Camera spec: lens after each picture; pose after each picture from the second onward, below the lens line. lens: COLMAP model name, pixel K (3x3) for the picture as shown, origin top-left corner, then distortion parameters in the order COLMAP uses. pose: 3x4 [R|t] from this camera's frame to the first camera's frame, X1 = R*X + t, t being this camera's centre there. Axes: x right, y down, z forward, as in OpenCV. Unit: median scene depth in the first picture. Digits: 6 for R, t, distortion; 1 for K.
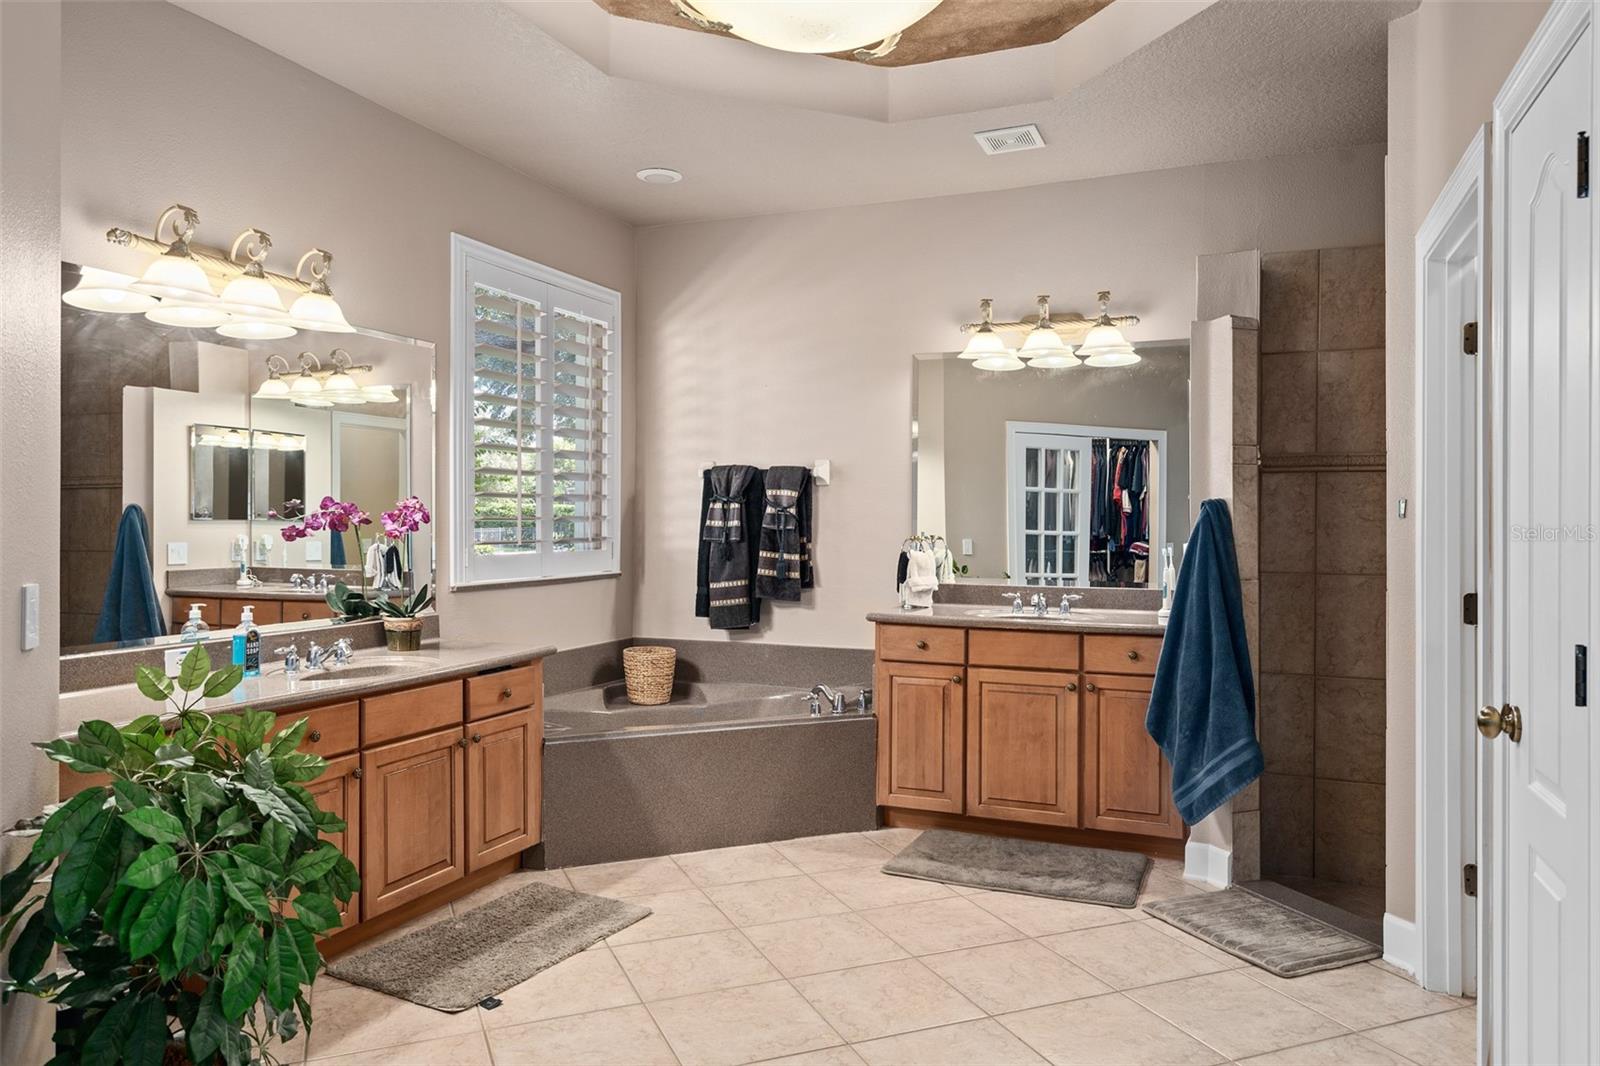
lens RADIAL K [[1044.9, 0, 800.0], [0, 1044.9, 533.0], [0, 0, 1]] dist [0.000478, 0.000011]
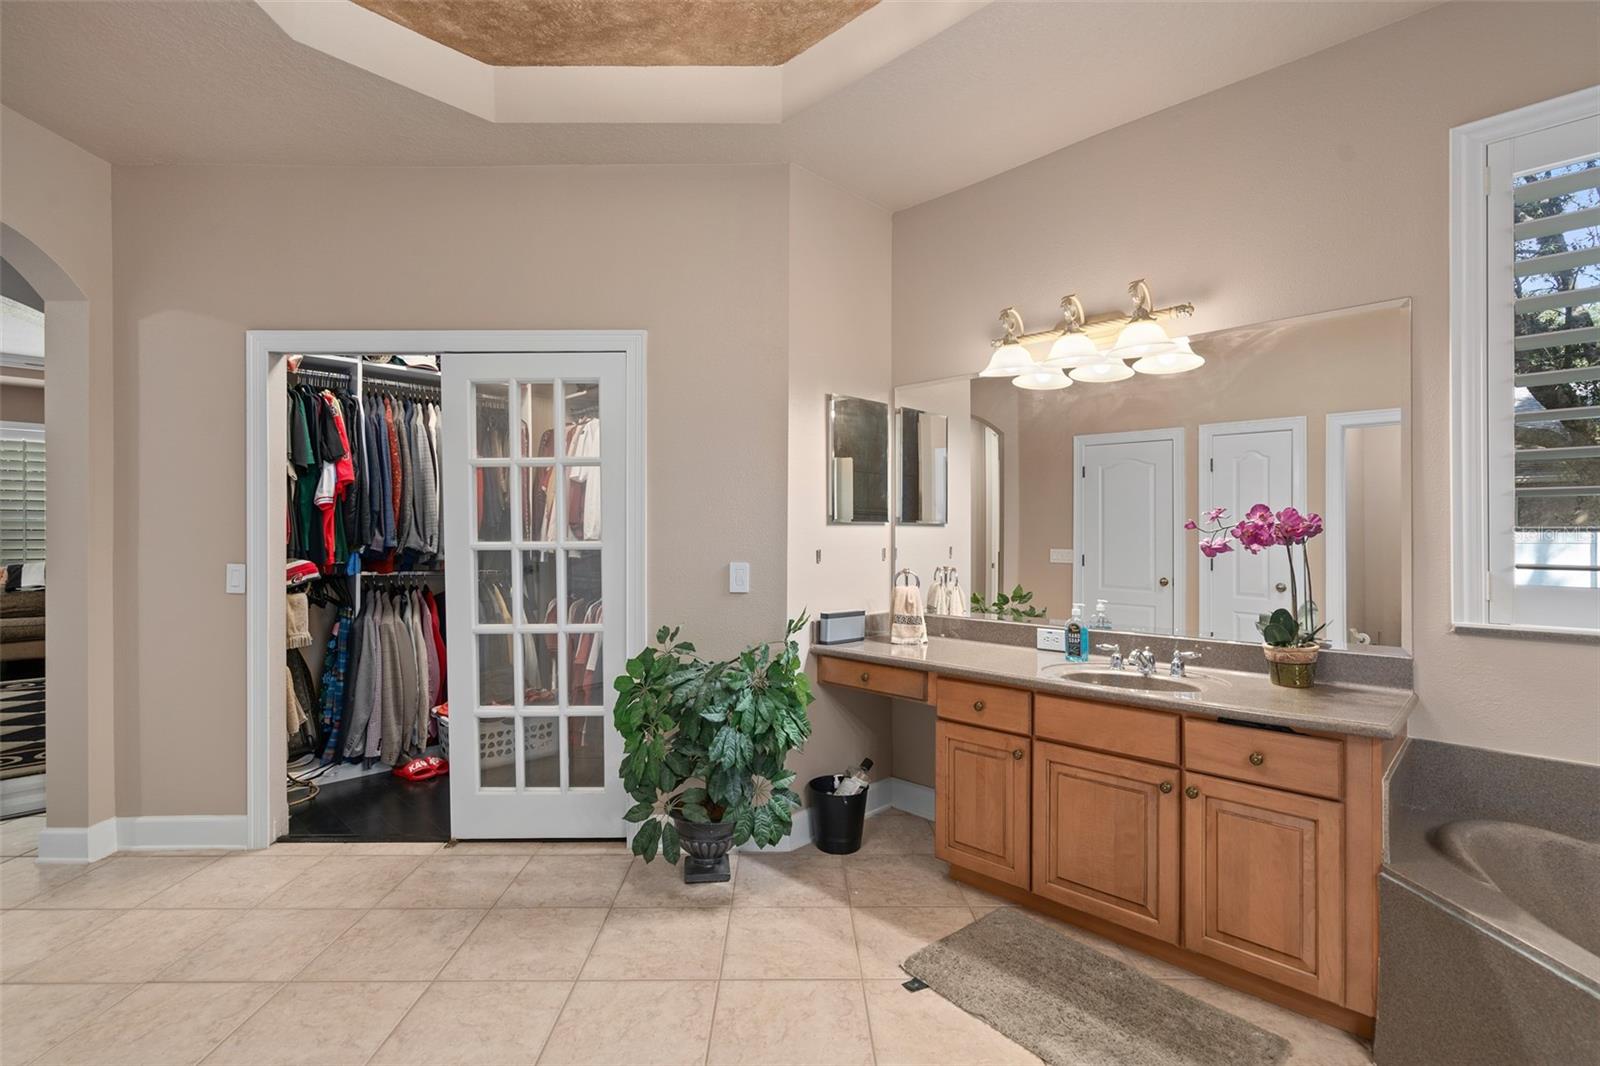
lens RADIAL K [[736.6, 0, 805.5], [0, 736.6, 537.3], [0, 0, 1]] dist [-0.003361, 0.000725]
pose [[-0.372871, -0.005675, -0.927866, 0.398211], [-0.011287, 0.999935, -0.001580, -0.003397], [0.927815, 0.009883, -0.372911, 1.051457]]
